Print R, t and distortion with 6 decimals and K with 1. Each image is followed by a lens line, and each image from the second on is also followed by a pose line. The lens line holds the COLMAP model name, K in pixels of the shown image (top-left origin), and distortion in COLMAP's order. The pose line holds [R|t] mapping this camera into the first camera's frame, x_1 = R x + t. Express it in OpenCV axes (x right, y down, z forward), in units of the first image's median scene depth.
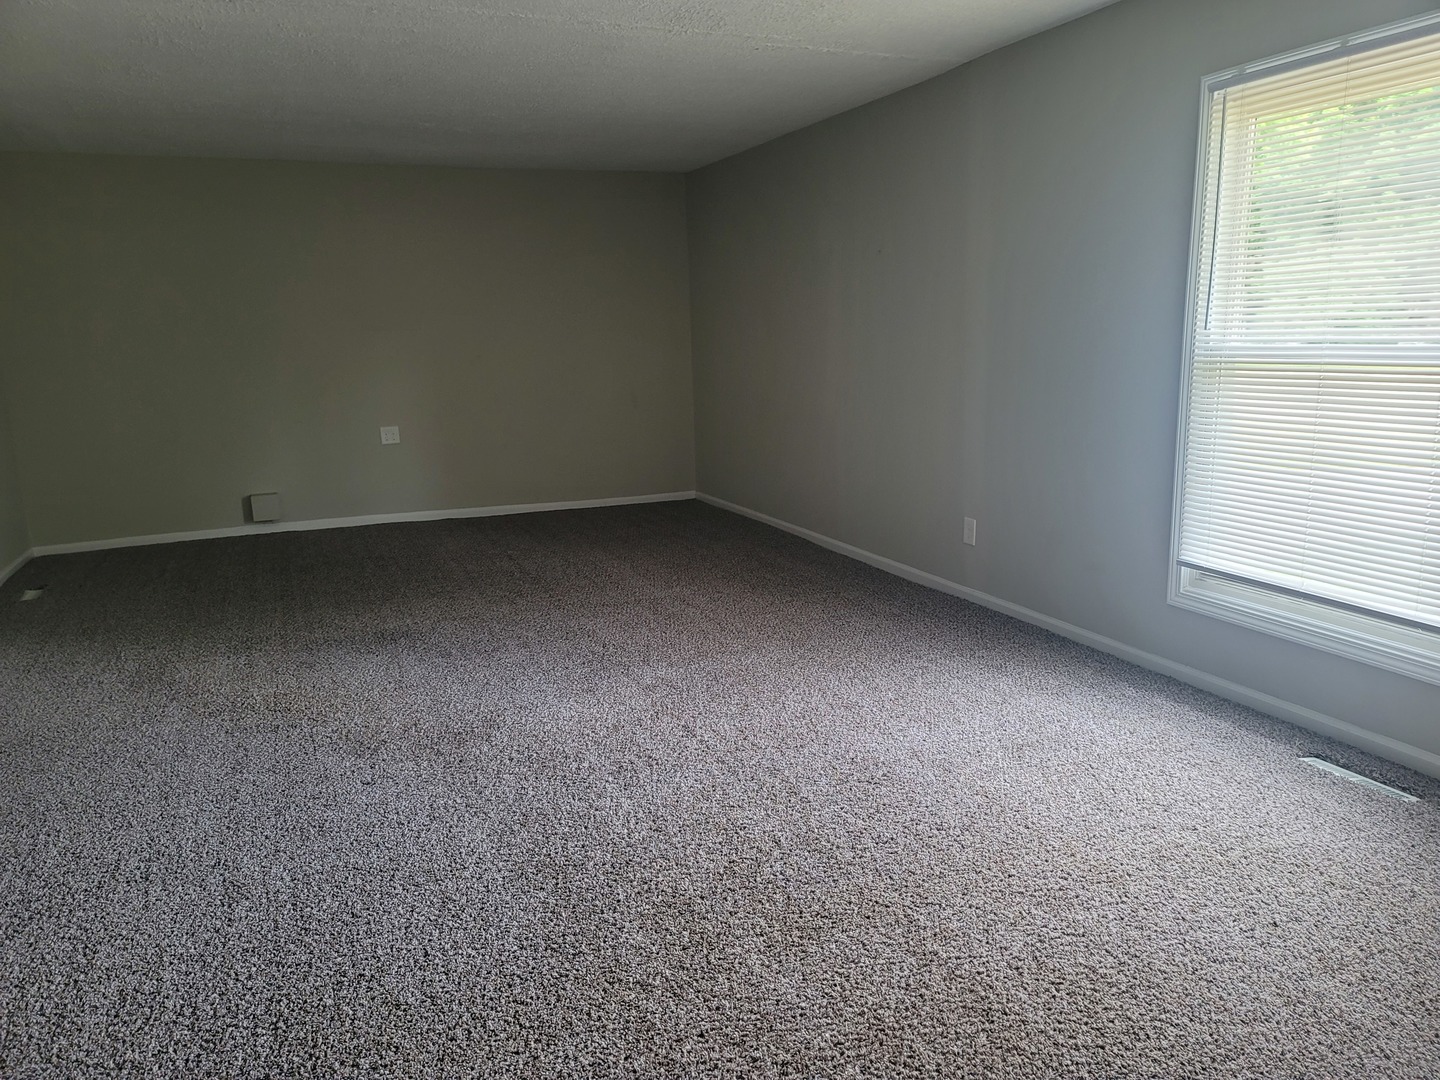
lens RADIAL K [[1049.5, 0, 726.6], [0, 1049.5, 539.0], [0, 0, 1]] dist [0.049590, -0.005860]
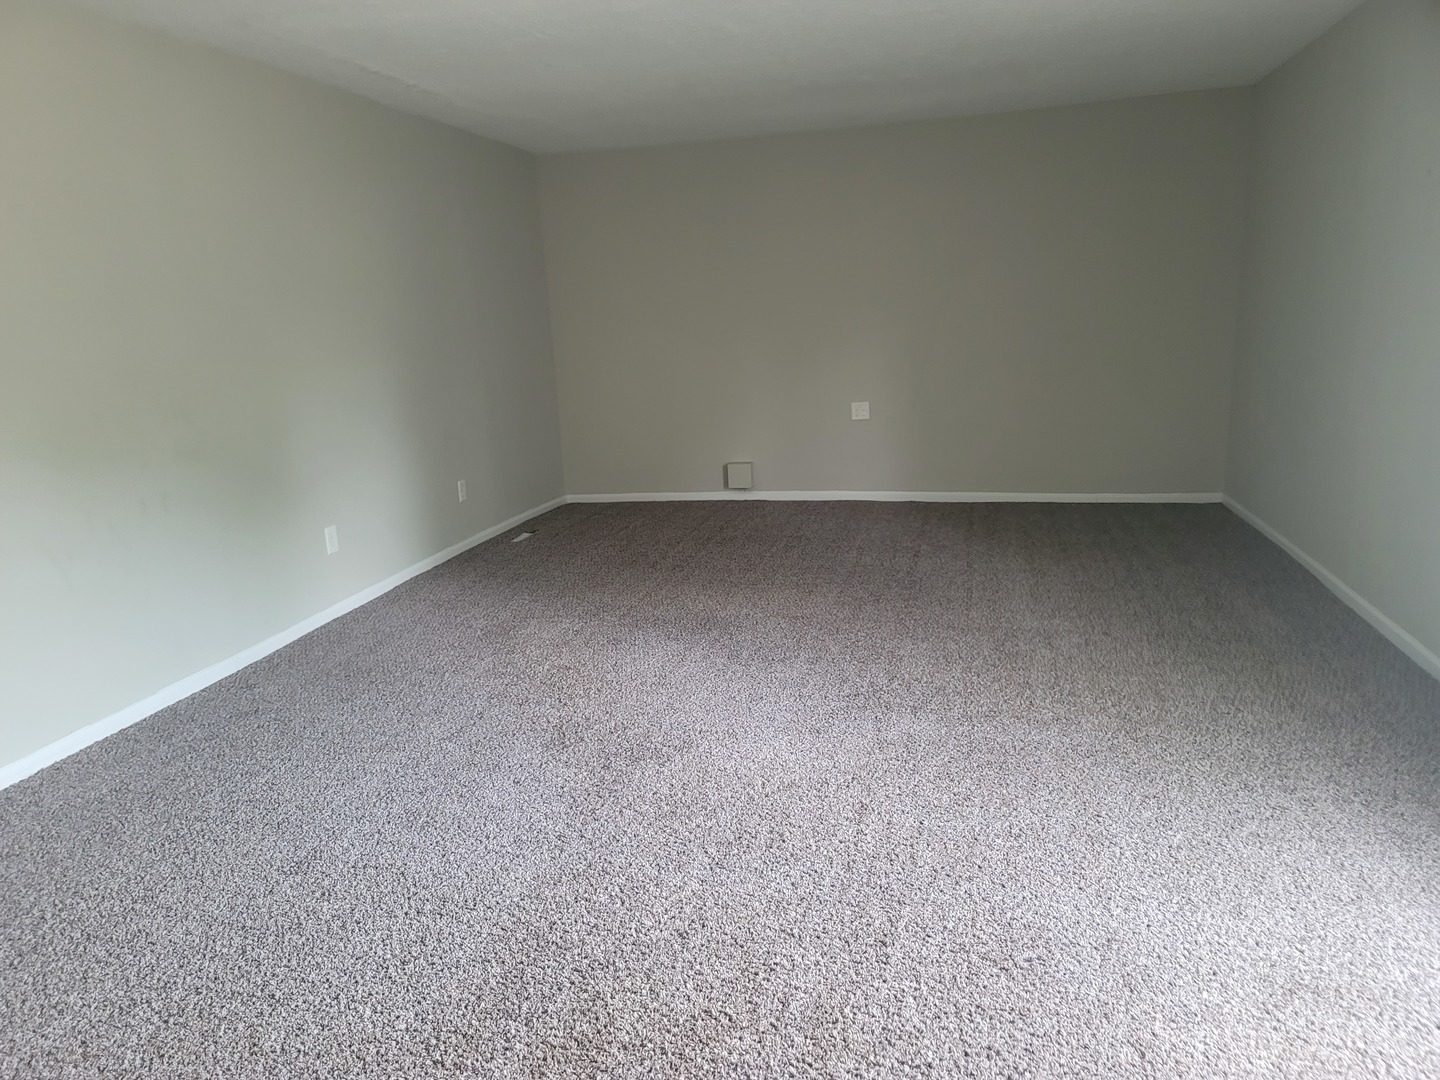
lens RADIAL K [[1049.5, 0, 718.8], [0, 1049.5, 540.4], [0, 0, 1]] dist [0.049590, -0.005860]
pose [[0.807981, 0.114628, -0.577950, 0.155138], [-0.093201, 0.993408, 0.066732, -0.033321], [0.581790, -0.000052, 0.813339, 0.138913]]
